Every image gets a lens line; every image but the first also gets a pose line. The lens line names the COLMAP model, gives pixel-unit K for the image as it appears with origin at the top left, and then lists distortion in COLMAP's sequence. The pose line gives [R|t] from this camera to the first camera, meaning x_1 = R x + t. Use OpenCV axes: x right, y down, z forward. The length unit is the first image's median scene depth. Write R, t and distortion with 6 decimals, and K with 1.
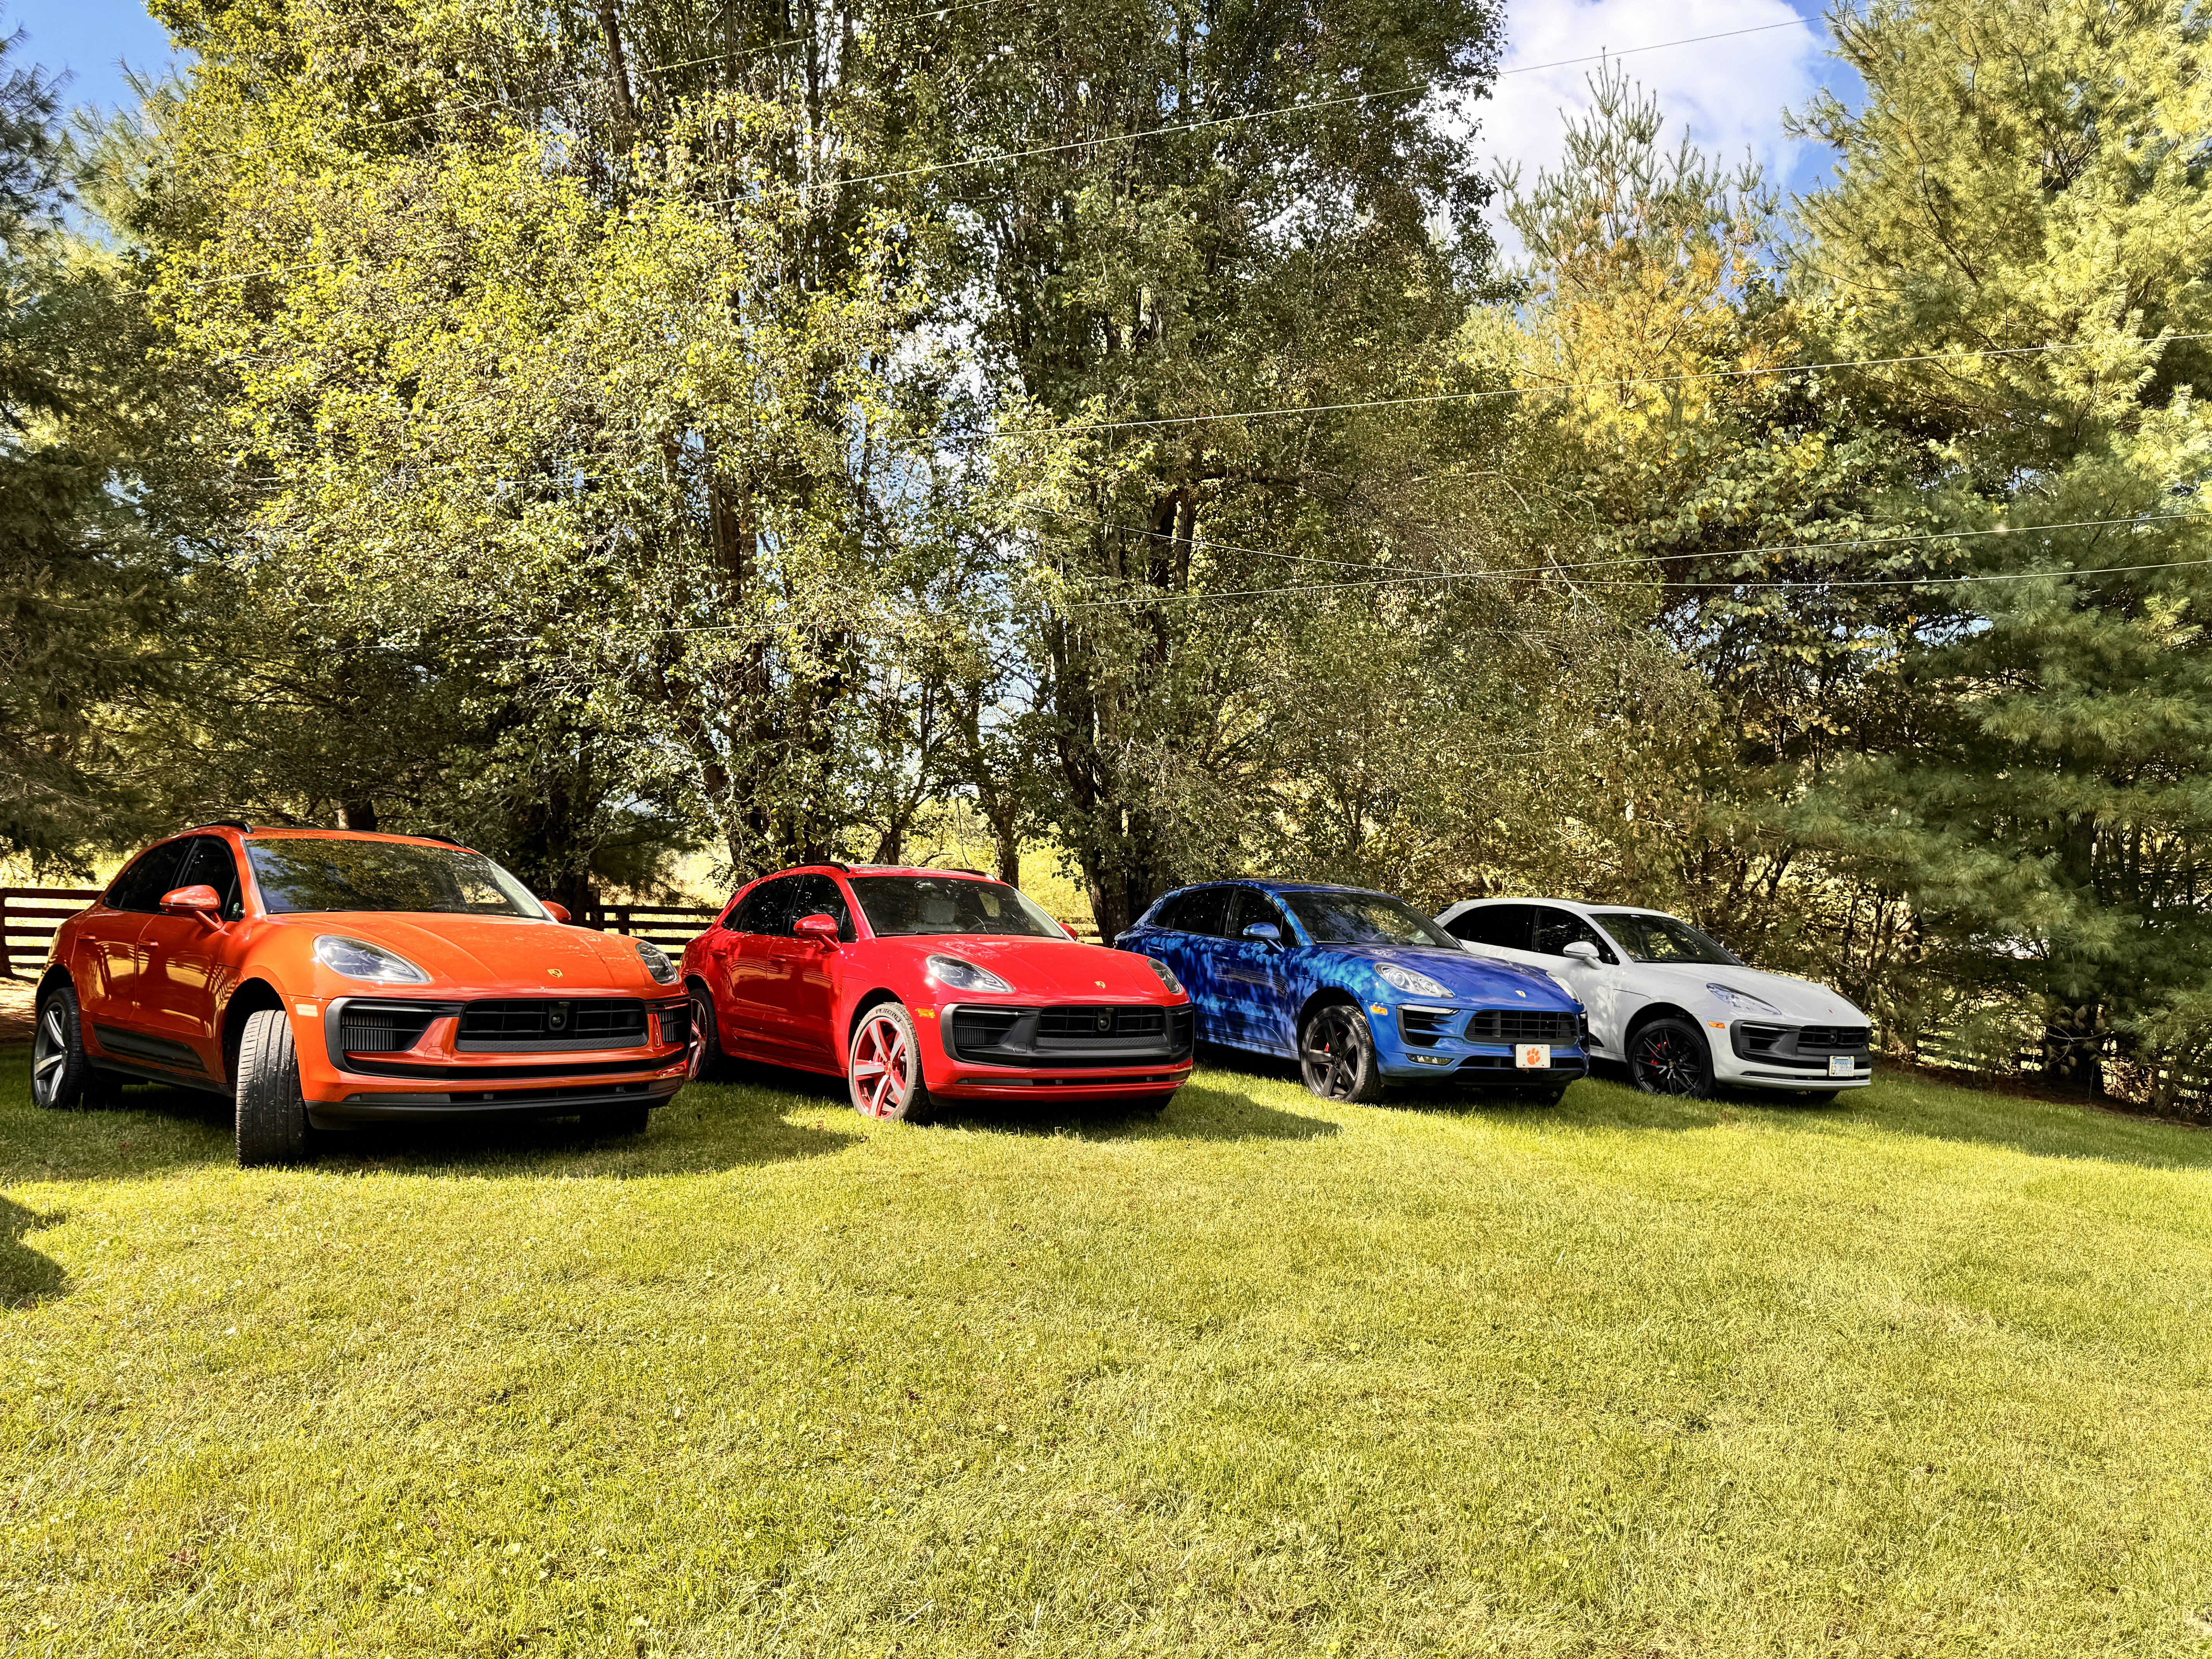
lens RADIAL K [[1555.0, 0, 1111.3], [0, 1555.0, 829.6], [0, 0, 1]] dist [0.069648, -0.014713]
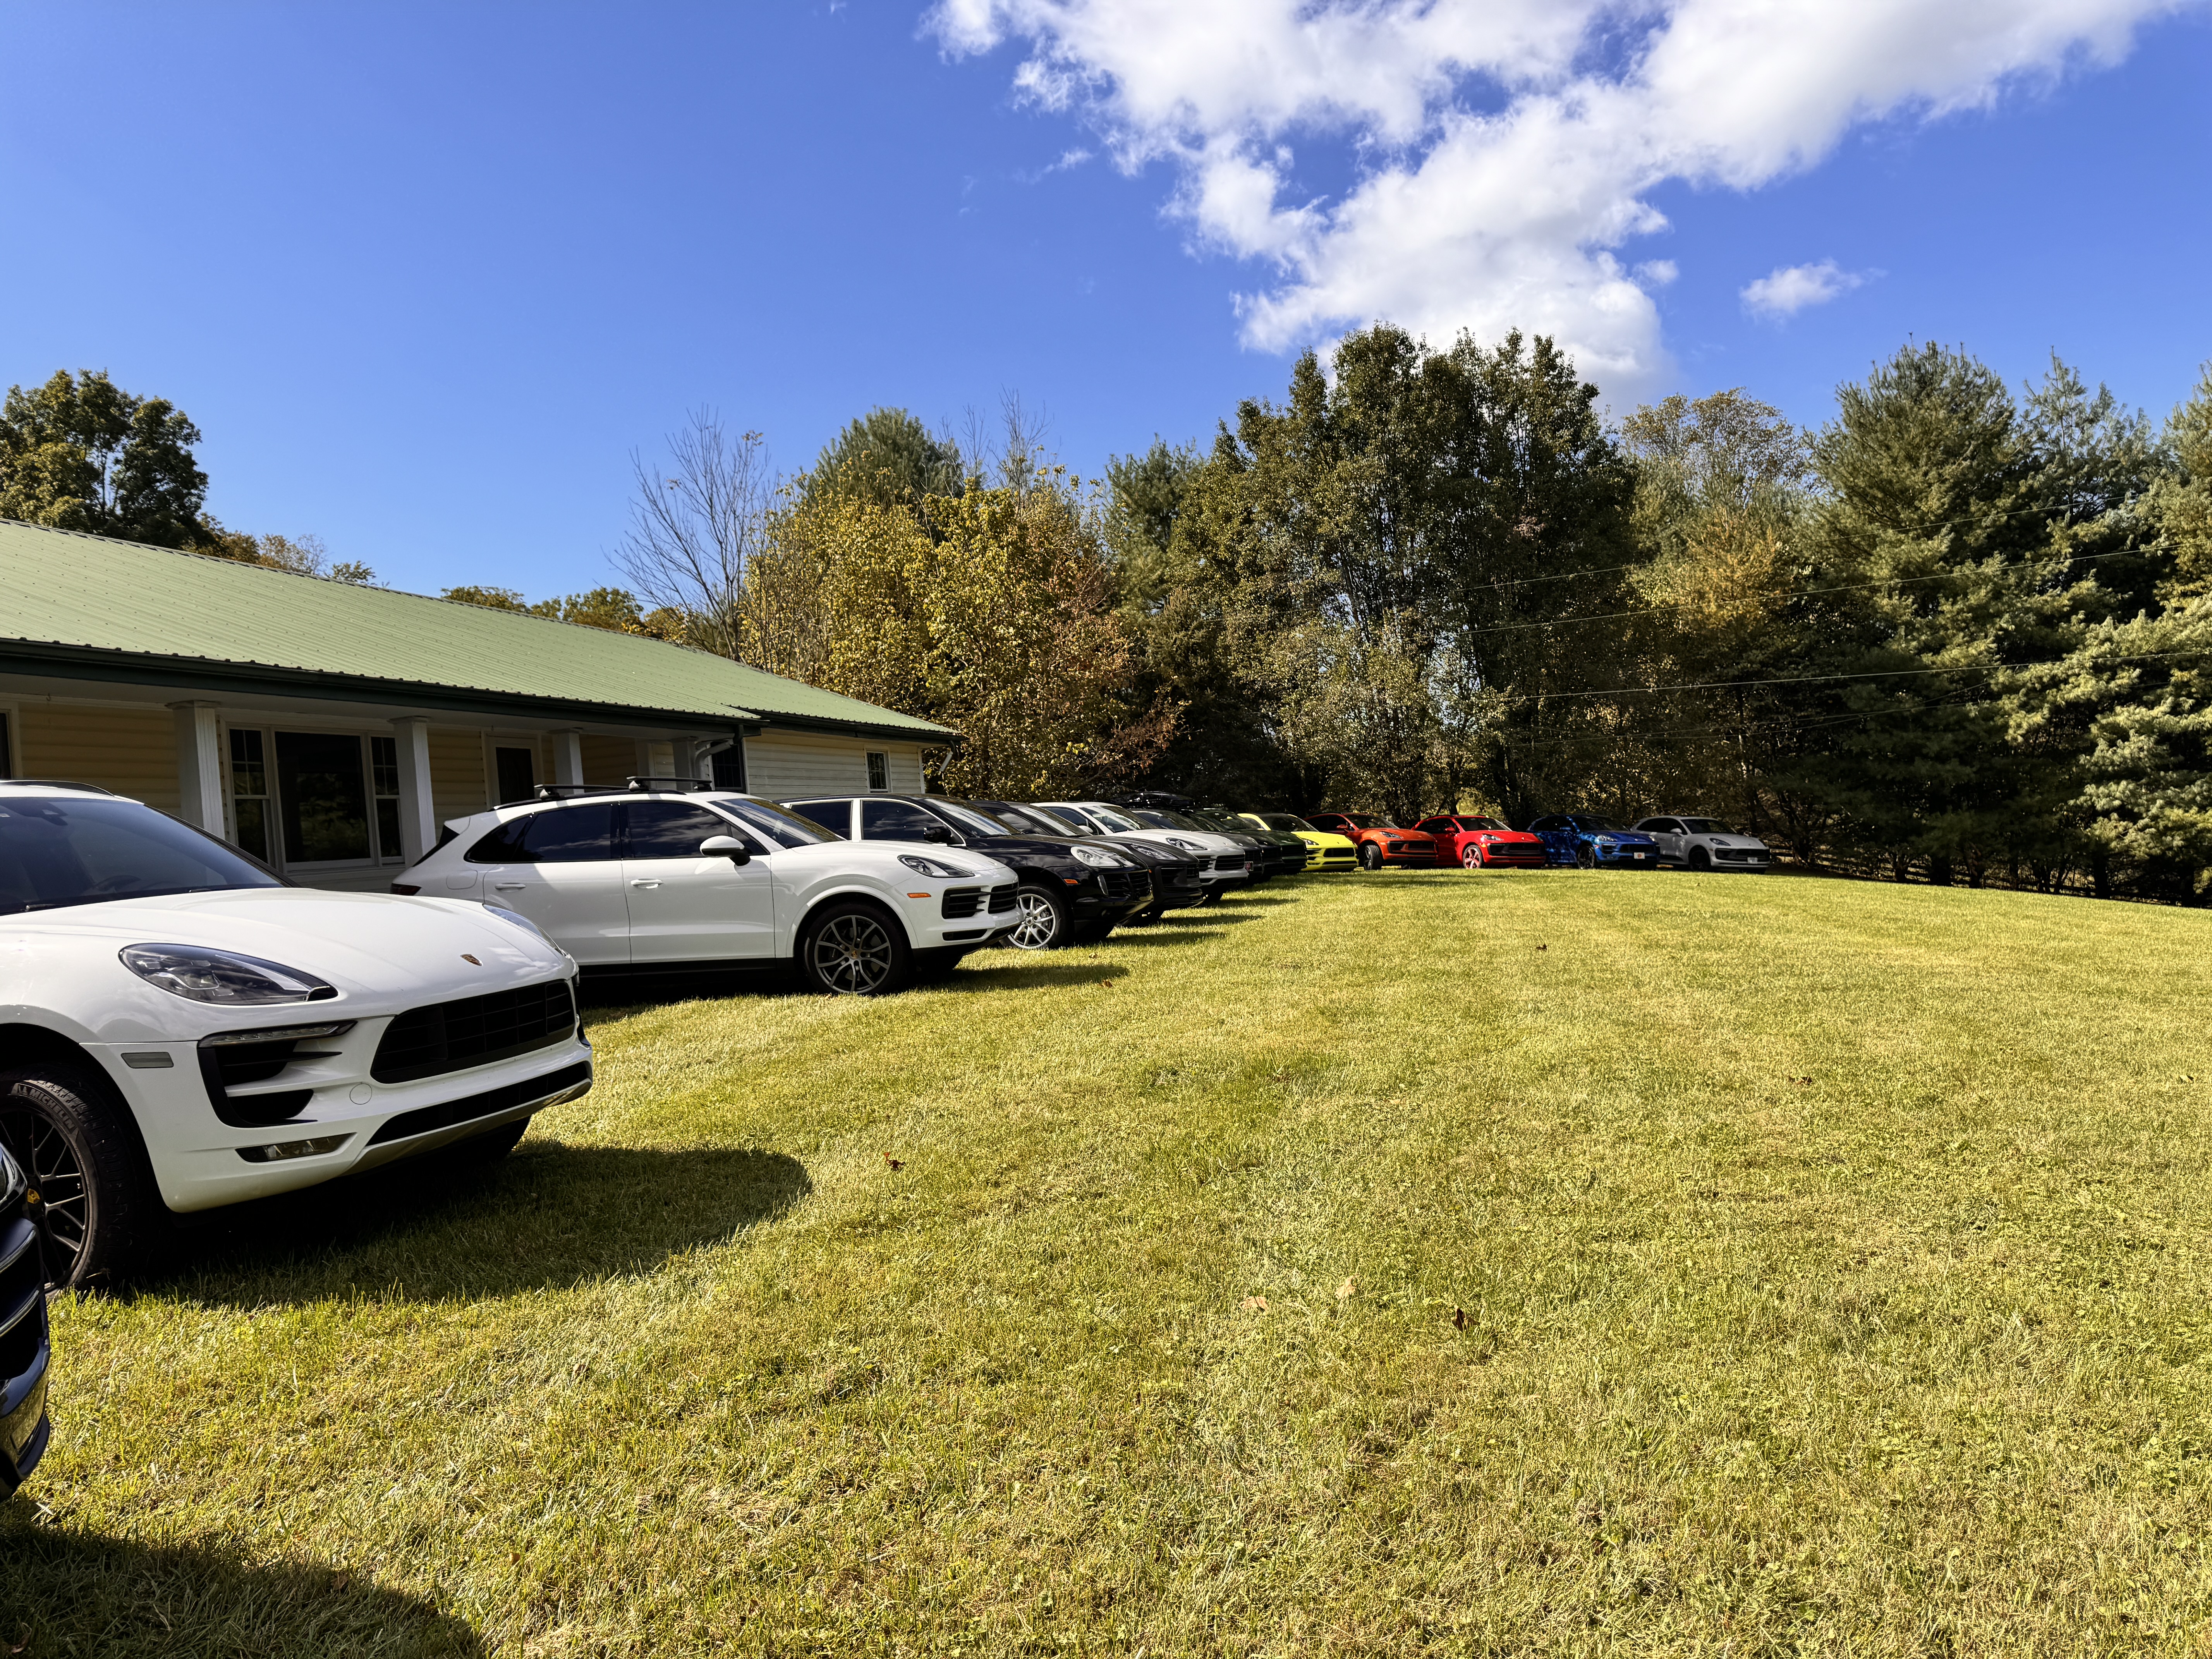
lens RADIAL K [[1555.0, 0, 1091.6], [0, 1555.0, 804.4], [0, 0, 1]] dist [0.069648, -0.014713]
pose [[0.970396, -0.053999, -0.235406, -0.117831], [0.055683, 0.998448, 0.000509, -0.055287], [0.235013, -0.013602, 0.971897, -2.950809]]
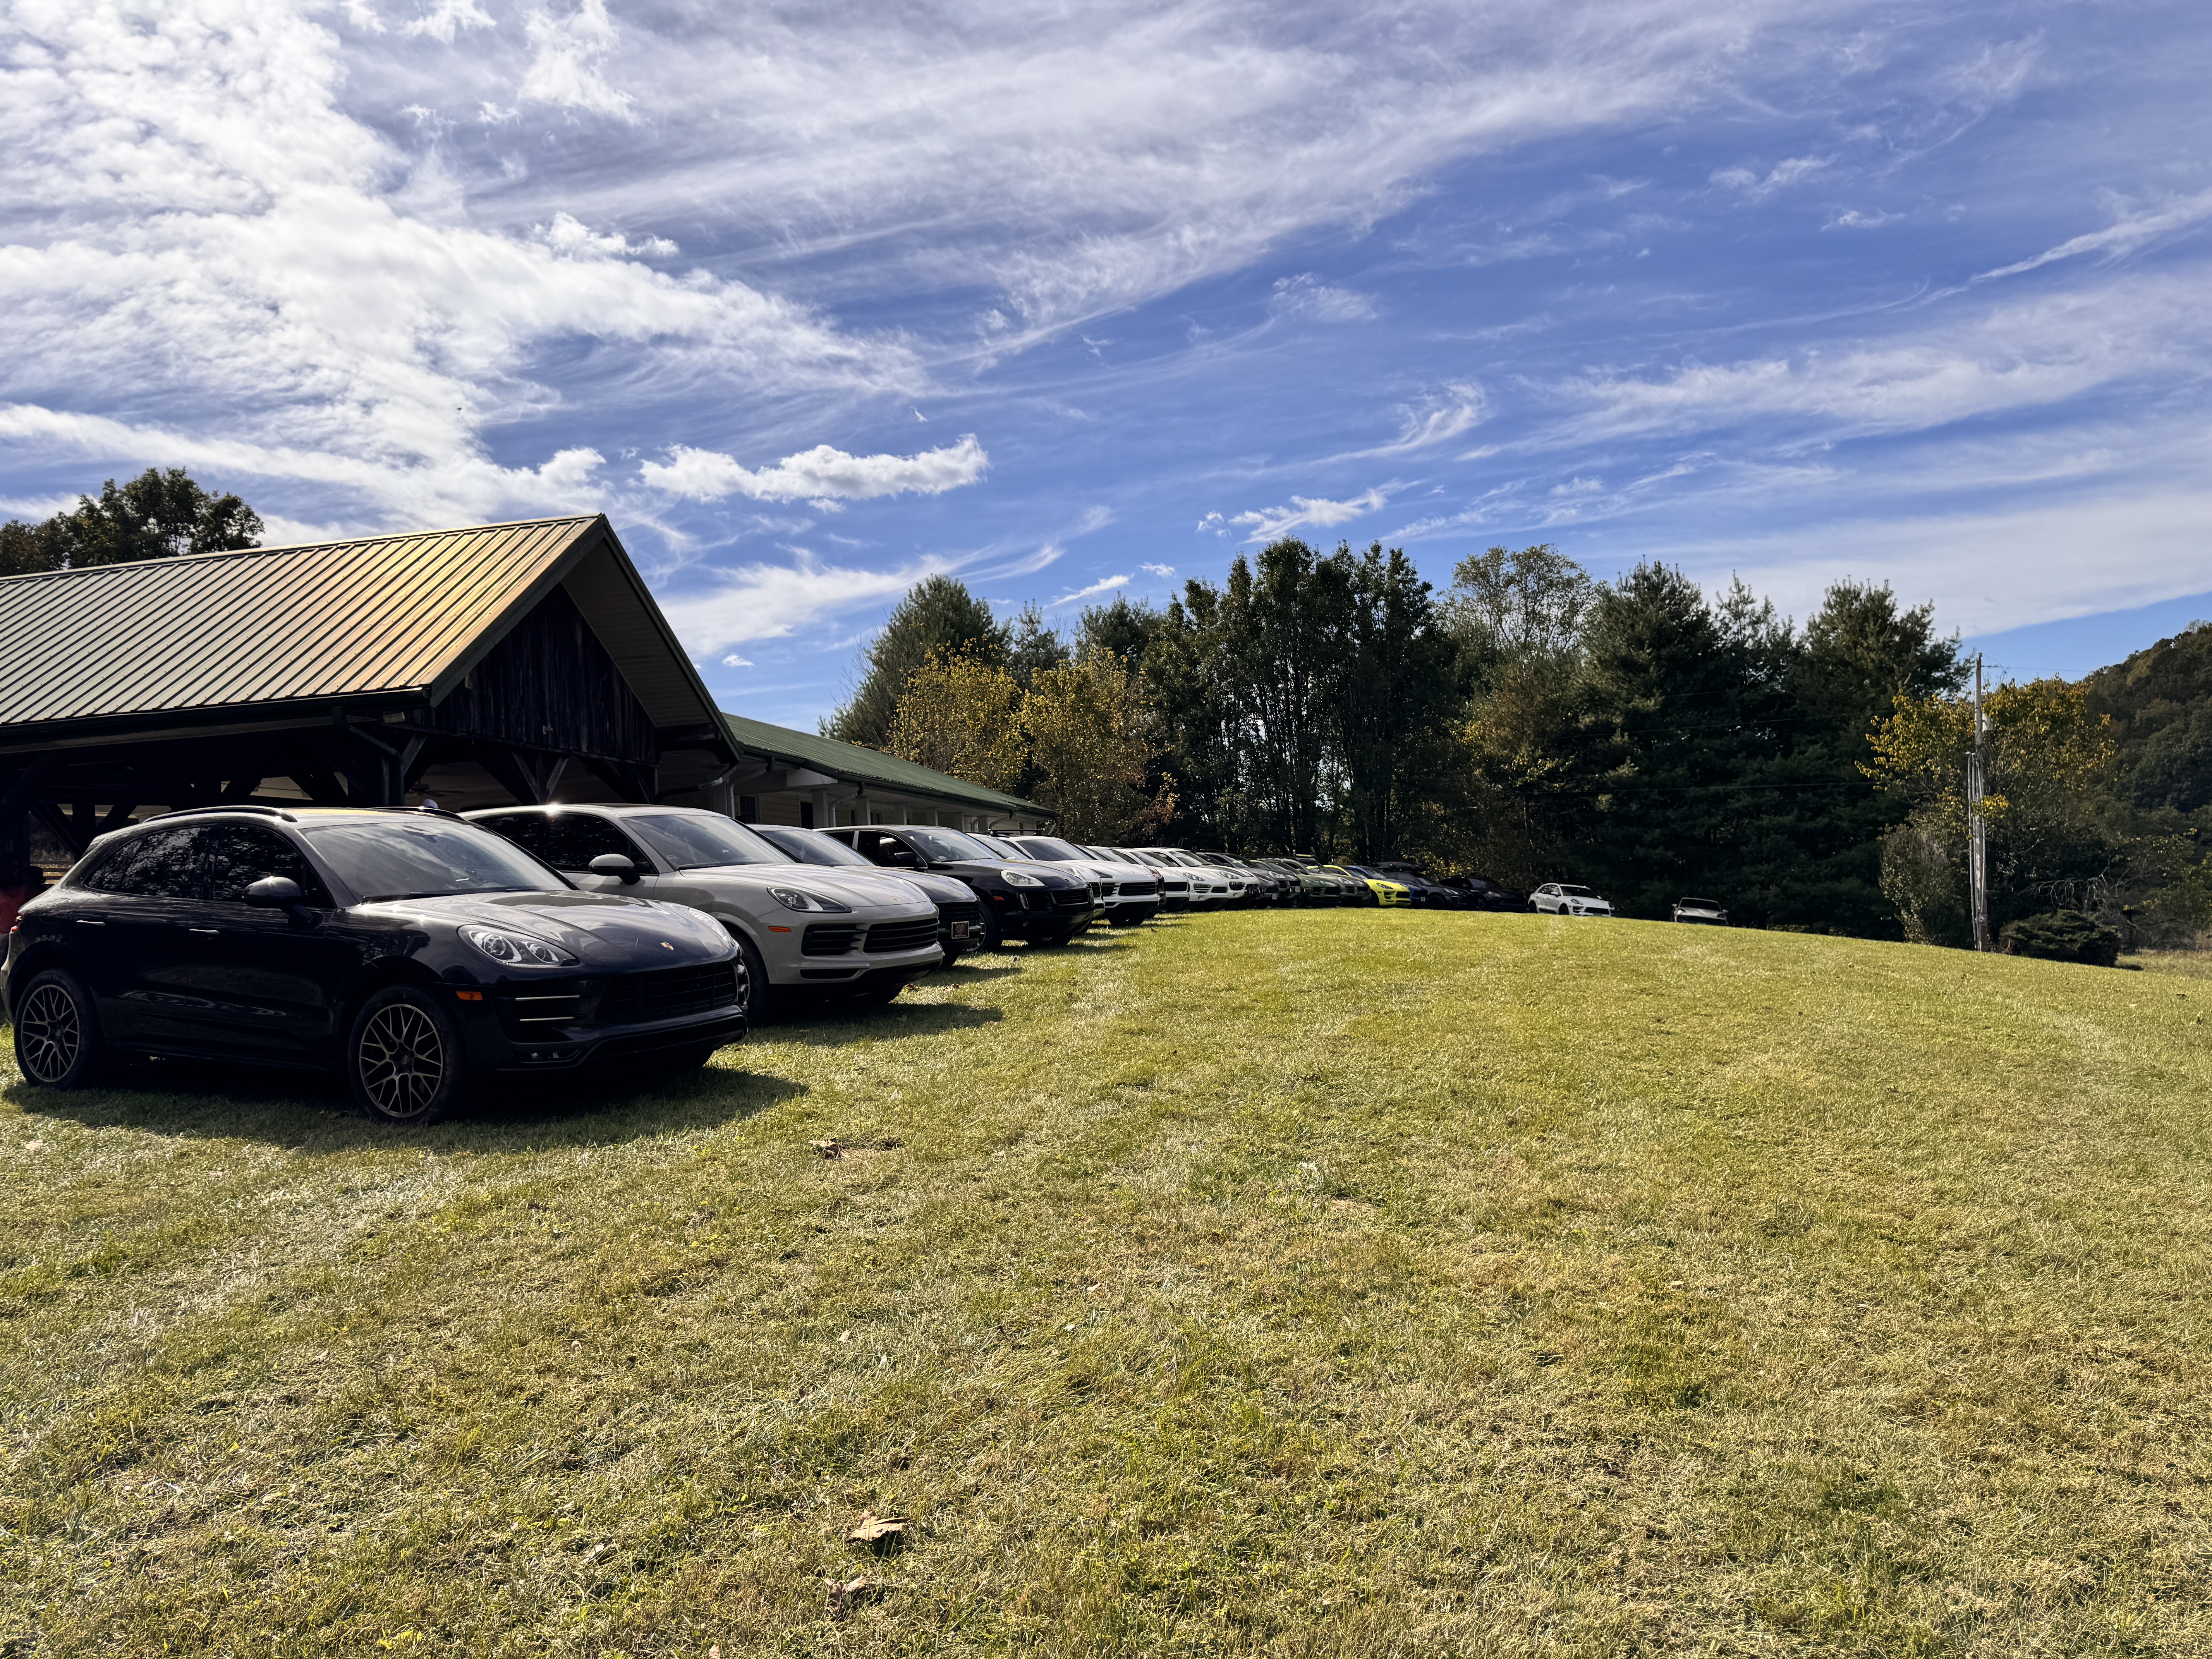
lens RADIAL K [[1555.0, 0, 1052.1], [0, 1555.0, 789.1], [0, 0, 1]] dist [0.069648, -0.014713]
pose [[0.986240, -0.033637, -0.161864, -0.231266], [0.025212, 0.998232, -0.053826, -0.004272], [0.163389, 0.049004, 0.985344, -4.653420]]
